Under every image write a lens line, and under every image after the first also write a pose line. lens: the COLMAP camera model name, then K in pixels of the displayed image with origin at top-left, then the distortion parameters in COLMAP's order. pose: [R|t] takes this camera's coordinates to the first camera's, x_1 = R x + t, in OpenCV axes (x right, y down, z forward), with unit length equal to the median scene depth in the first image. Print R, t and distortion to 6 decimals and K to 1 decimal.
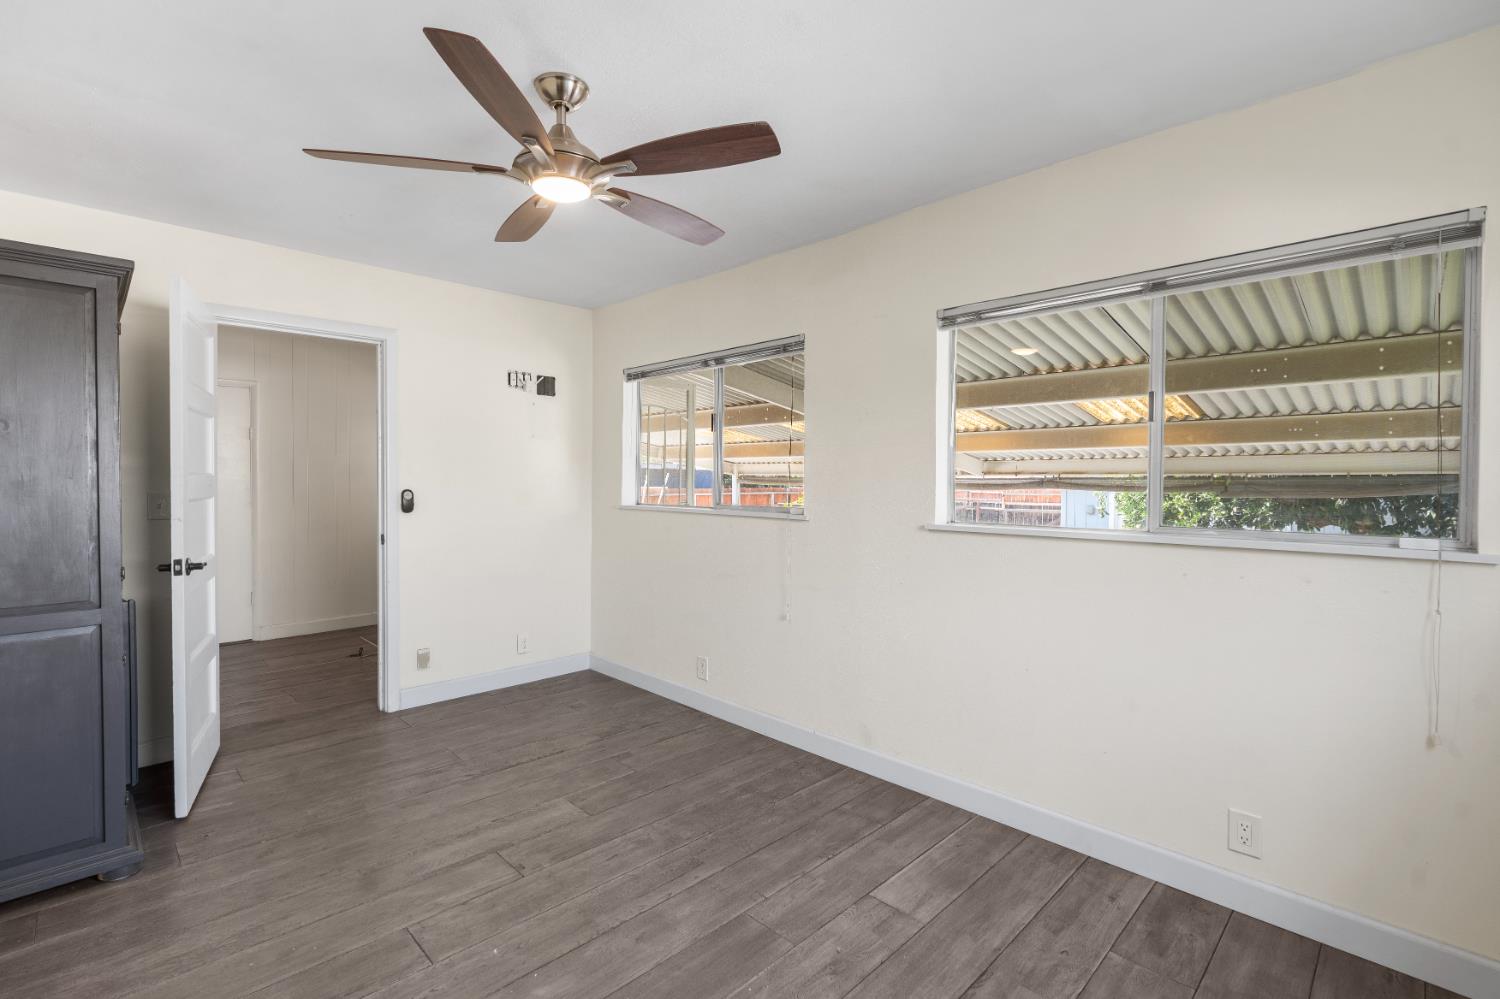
lens RADIAL K [[687.2, 0, 739.7], [0, 687.2, 491.9], [0, 0, 1]] dist [-0.003936, 0.000343]
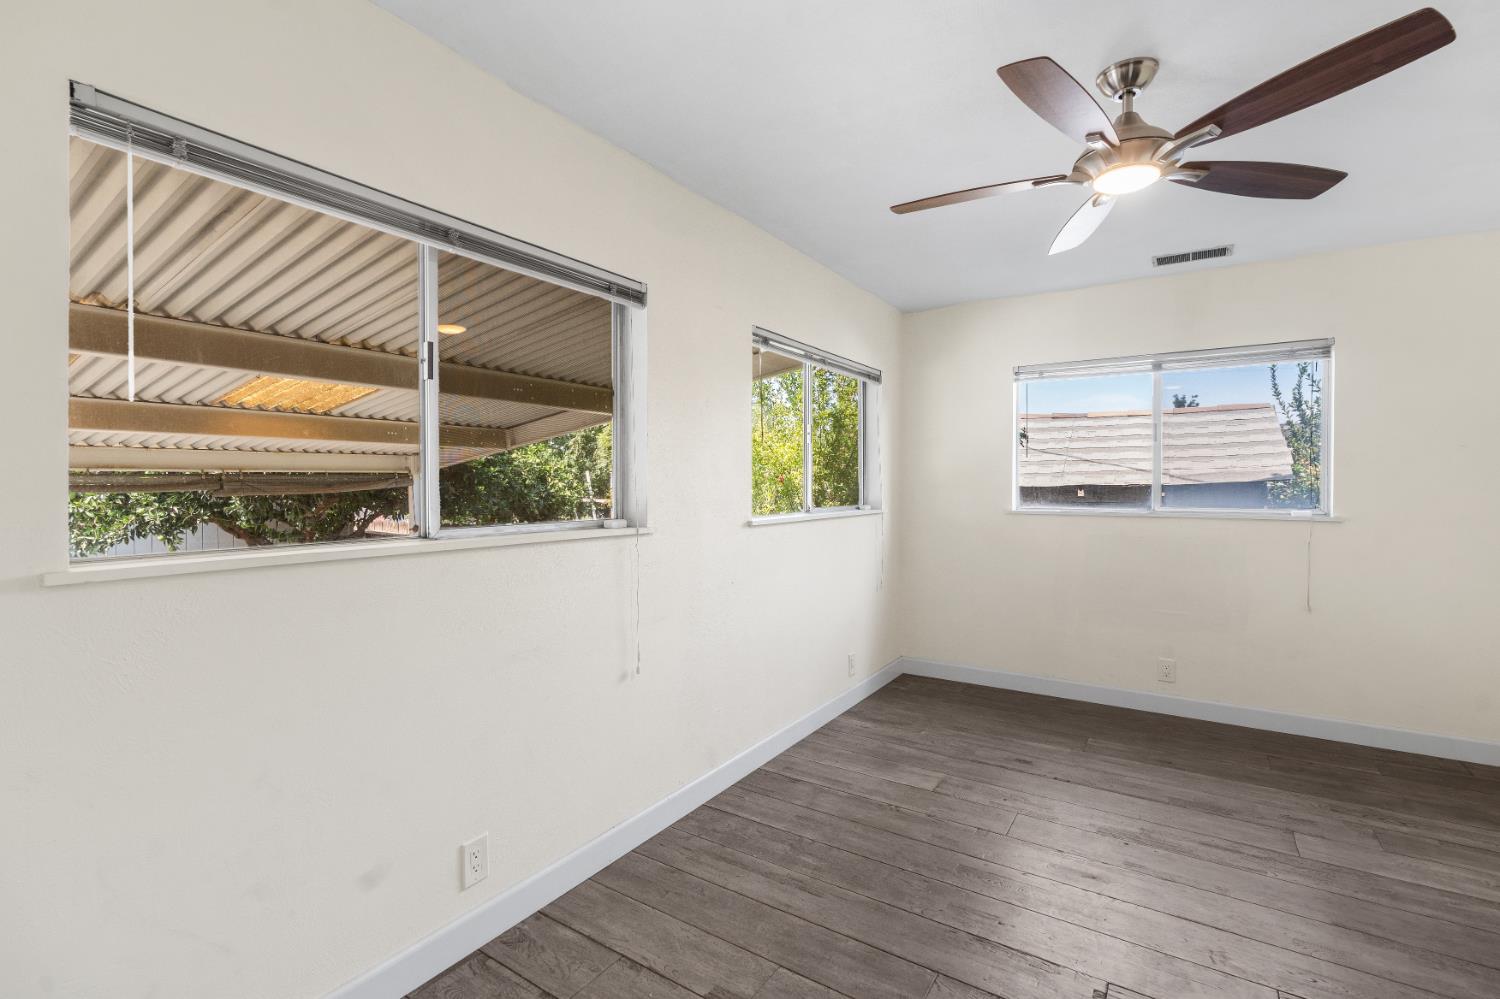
lens RADIAL K [[687.2, 0, 739.7], [0, 687.2, 491.9], [0, 0, 1]] dist [-0.003936, 0.000343]
pose [[-0.213691, -0.021742, 0.976659, -0.764673], [0.012791, 0.999604, 0.025052, -0.026559], [-0.976818, 0.017845, -0.213328, 1.222309]]
